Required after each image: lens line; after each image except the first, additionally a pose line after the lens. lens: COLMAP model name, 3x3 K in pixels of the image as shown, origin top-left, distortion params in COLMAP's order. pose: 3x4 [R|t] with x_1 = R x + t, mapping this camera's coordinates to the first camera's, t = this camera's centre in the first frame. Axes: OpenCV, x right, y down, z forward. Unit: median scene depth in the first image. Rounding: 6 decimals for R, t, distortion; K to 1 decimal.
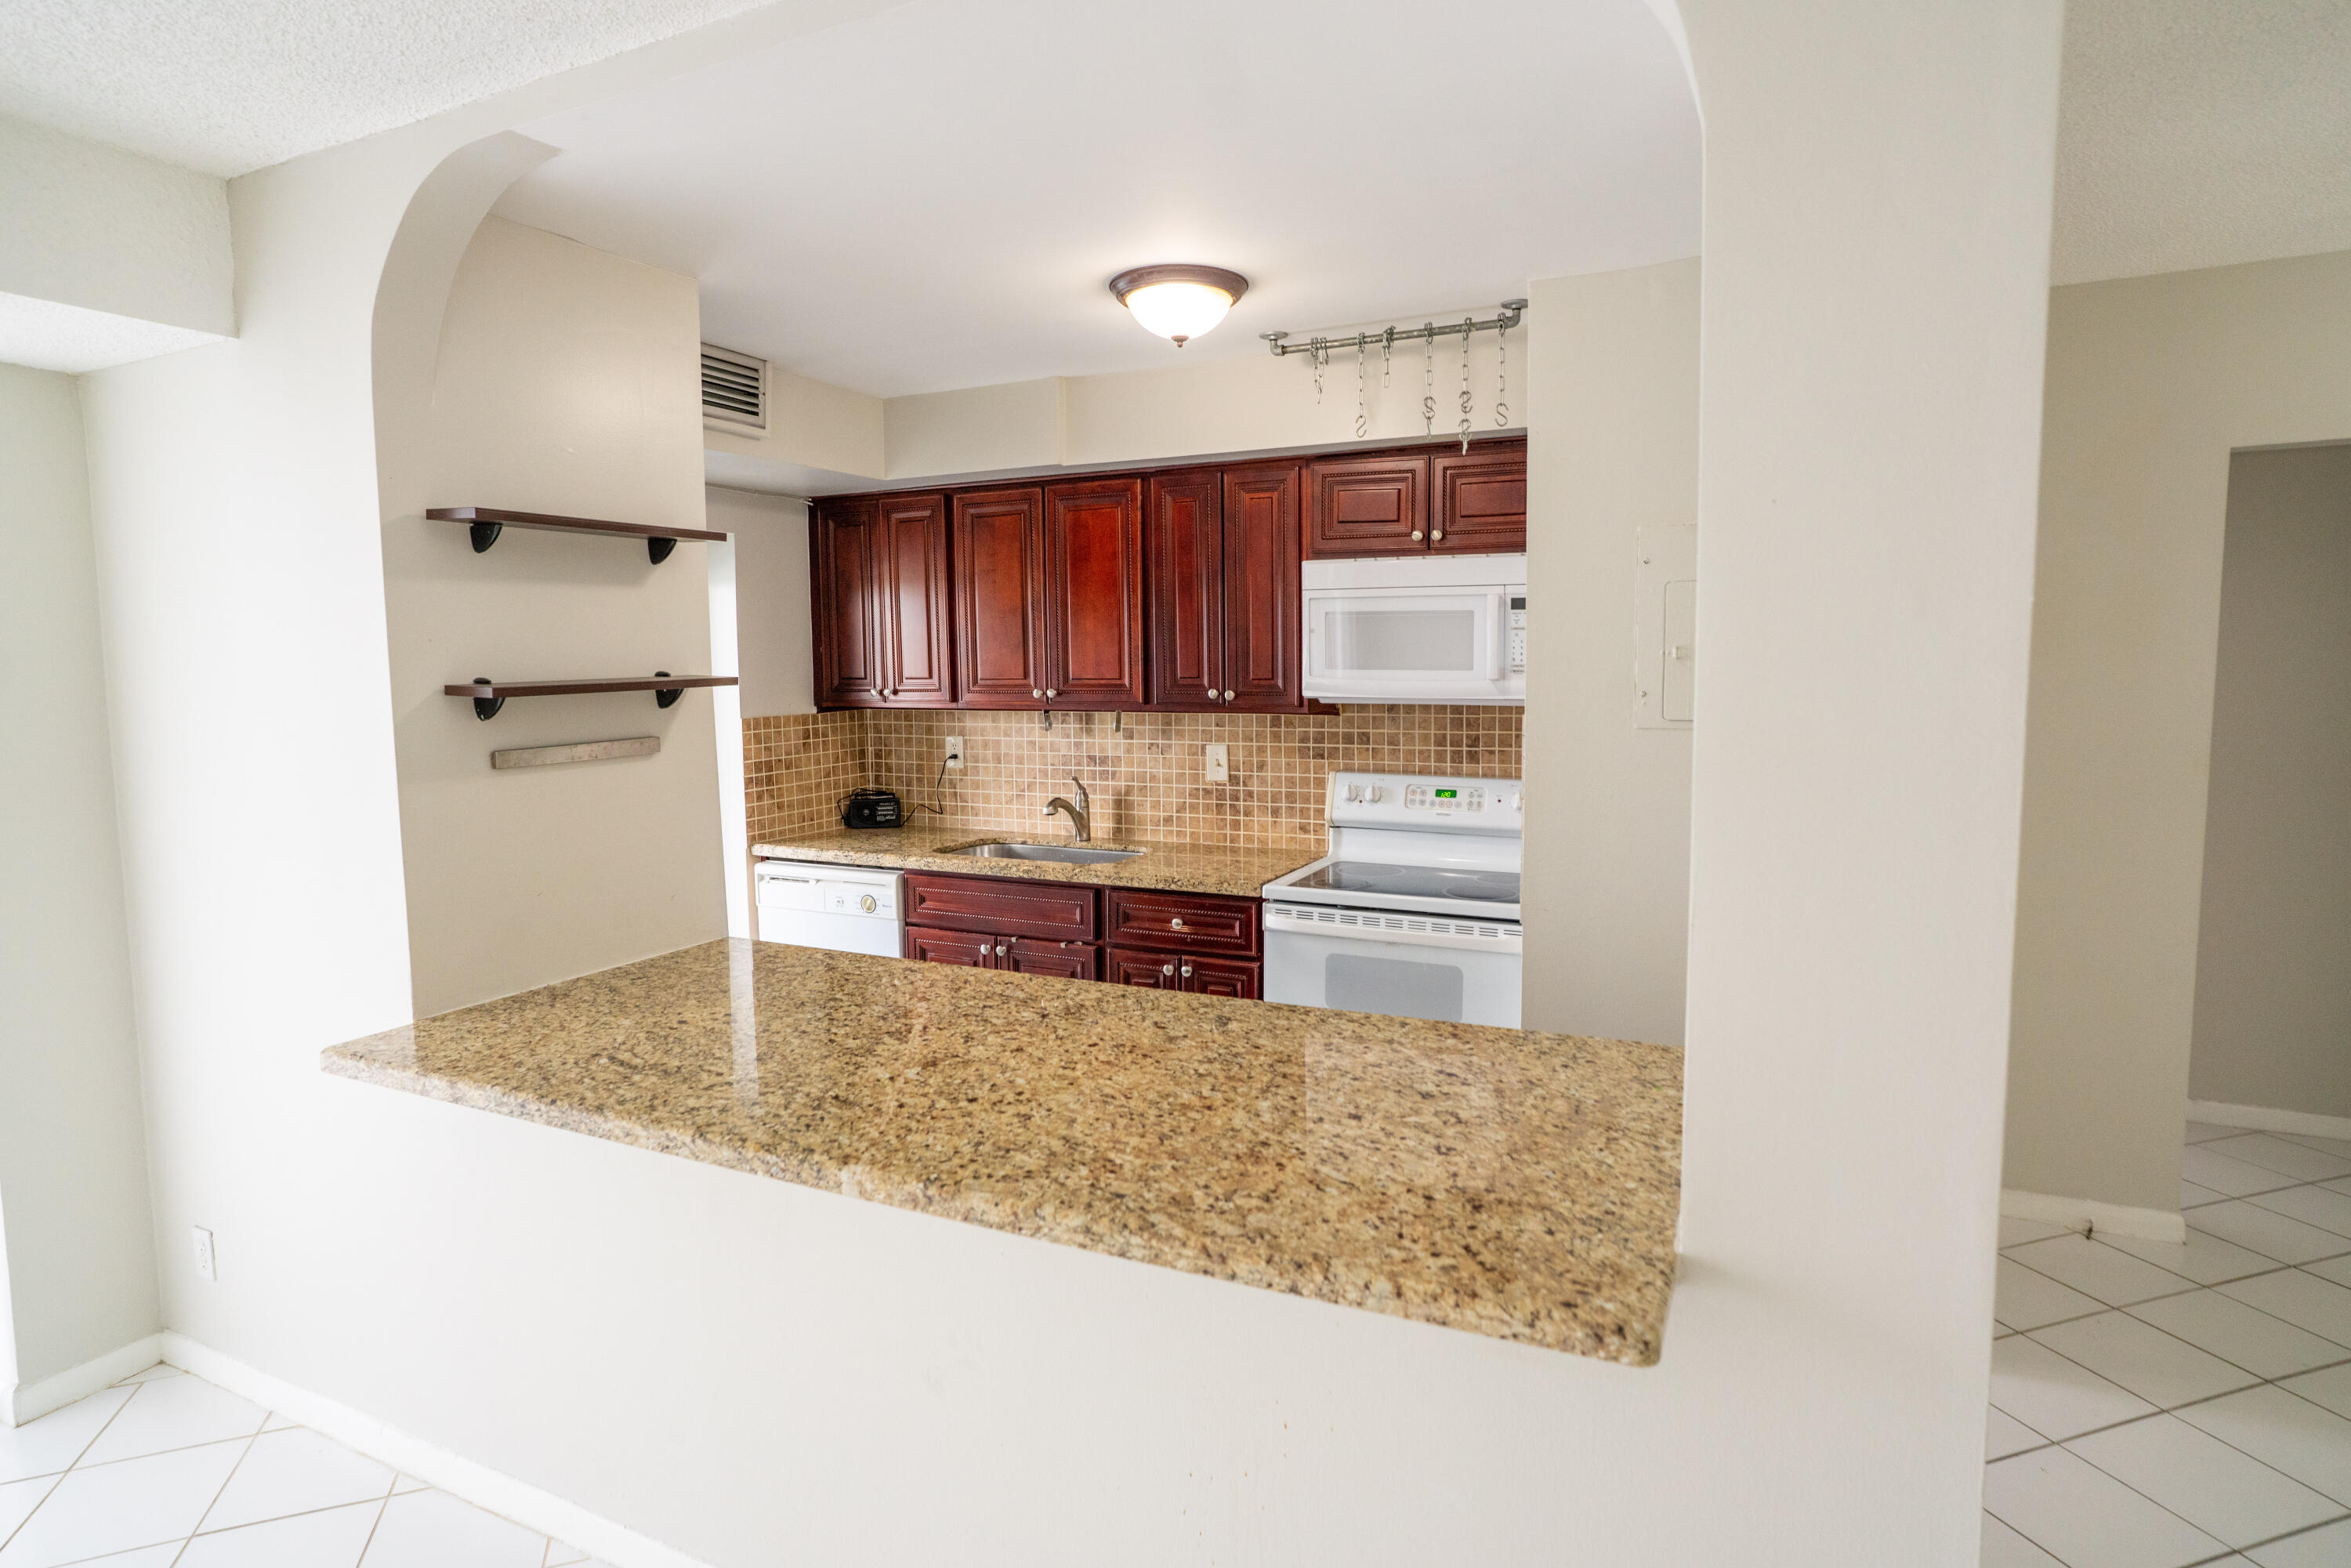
lens RADIAL K [[1275.3, 0, 1175.1], [0, 1275.3, 768.1], [0, 0, 1]] dist [-0.051885, 0.034802]
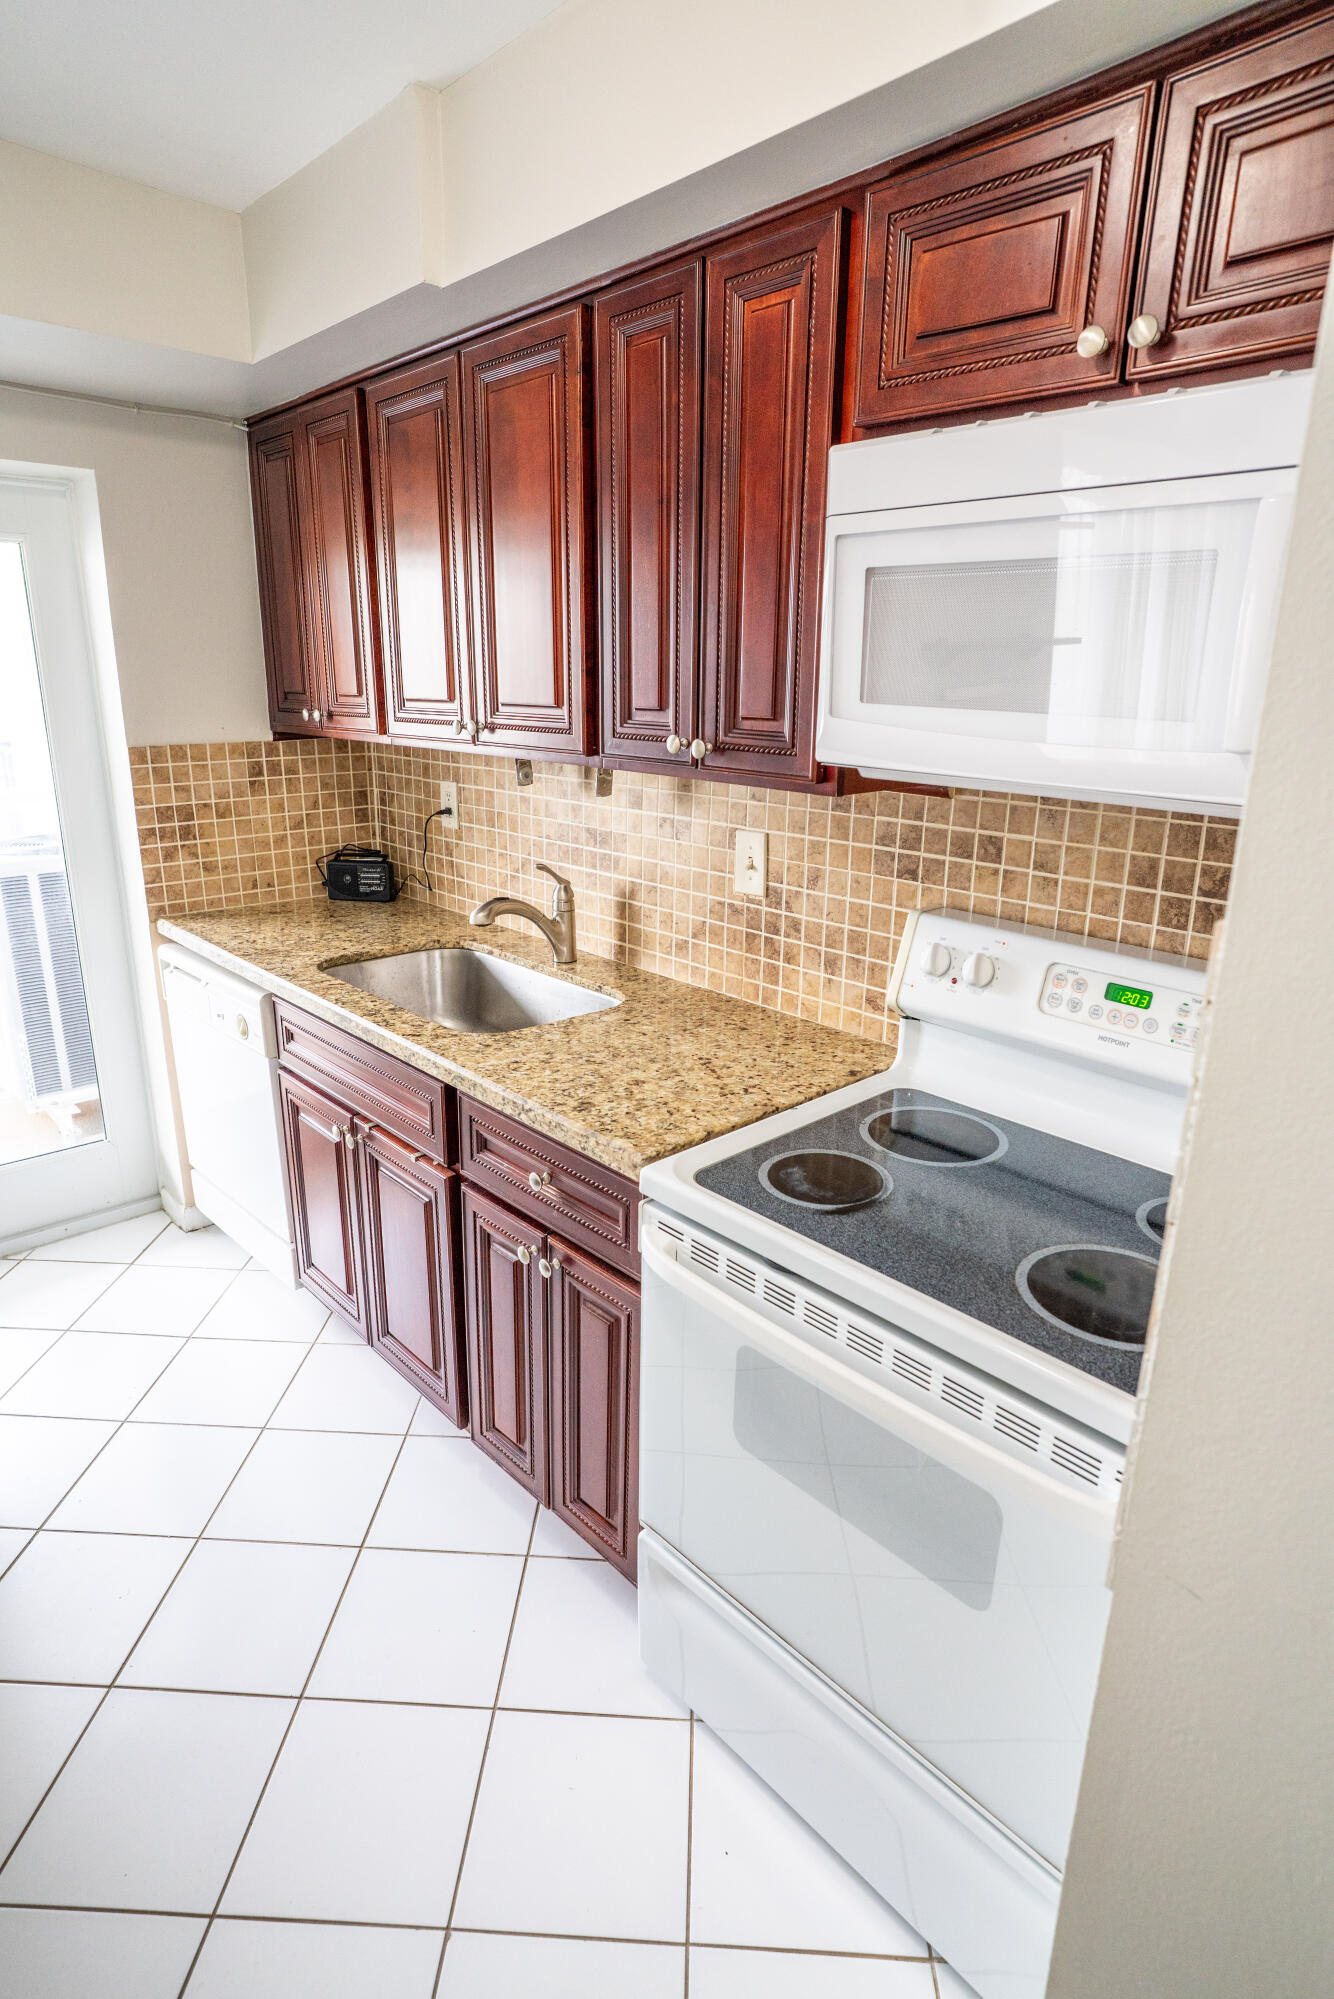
lens RADIAL K [[1084.4, 0, 665.0], [0, 1084.4, 1000.0], [0, 0, 1]] dist [-0.051885, 0.034802]
pose [[0.930602, 0.128561, -0.342714, 0.194254], [-0.056100, 0.975323, 0.213536, -0.051964], [0.361709, -0.179491, 0.914849, 0.600873]]
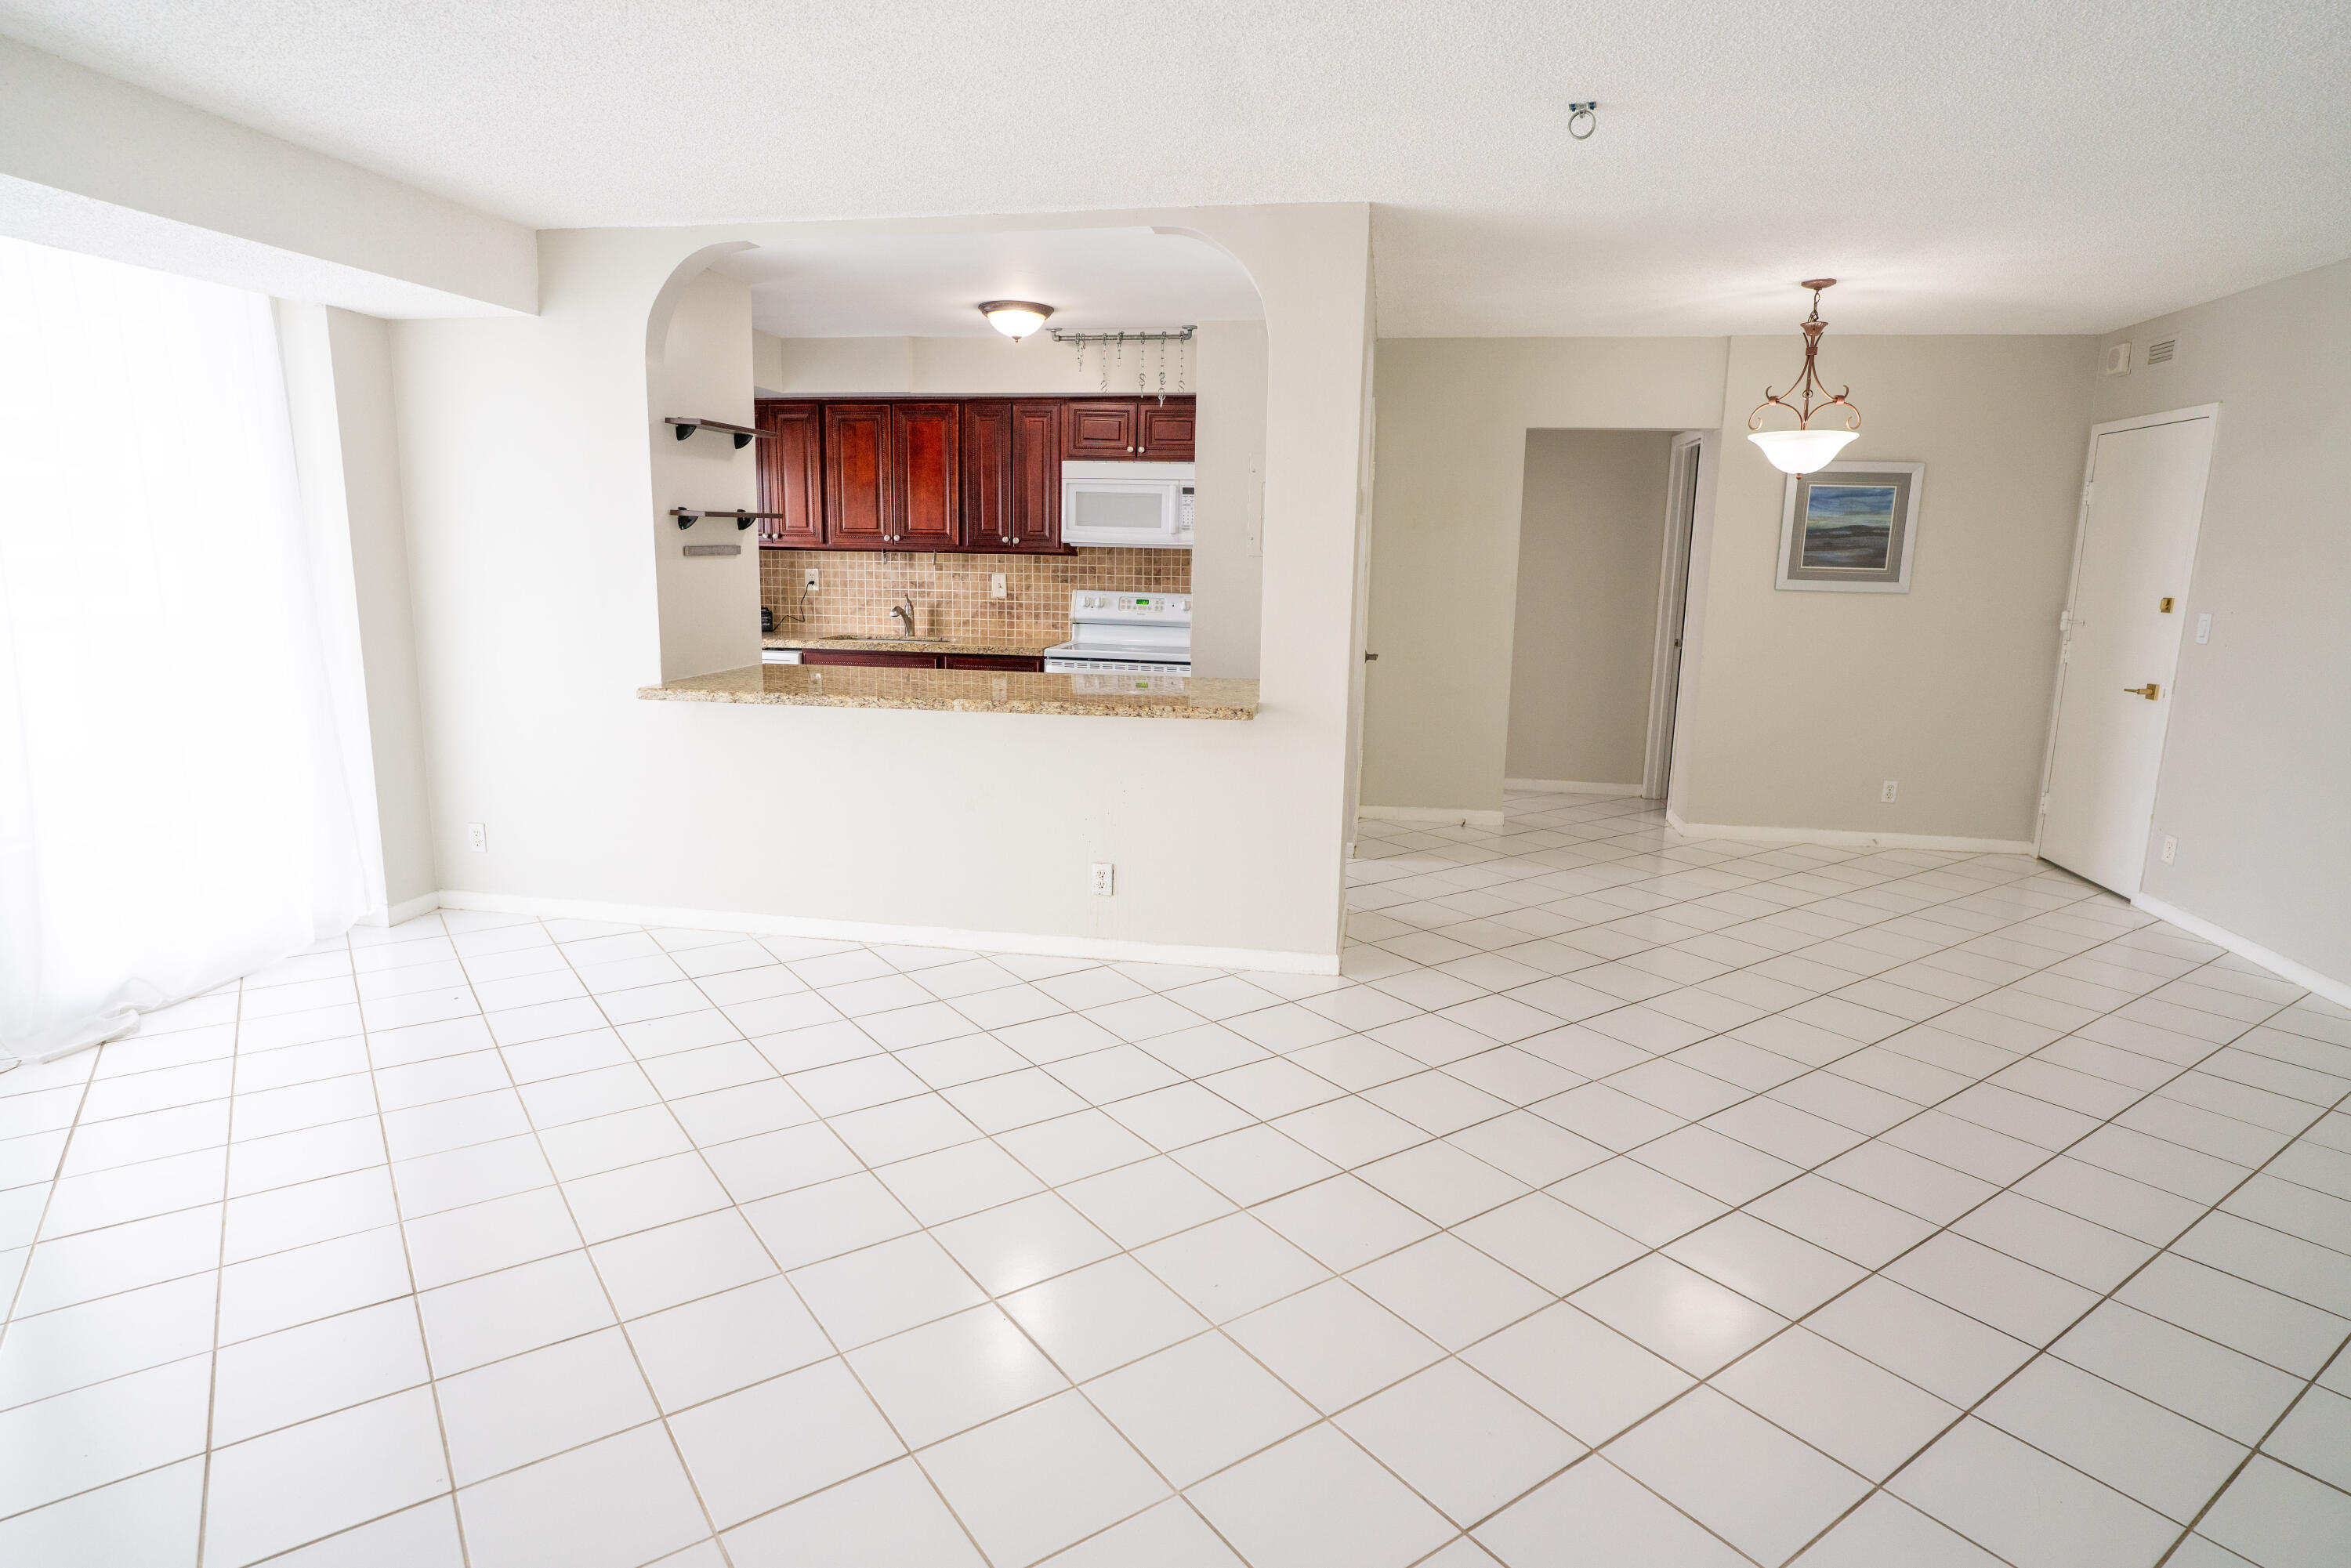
lens RADIAL K [[1275.3, 0, 1177.2], [0, 1275.3, 775.6], [0, 0, 1]] dist [-0.051885, 0.034802]
pose [[0.957708, -0.022233, 0.286882, -0.243776], [-0.003955, 0.995899, 0.090384, 0.099149], [-0.287715, -0.087696, 0.953692, -0.680692]]
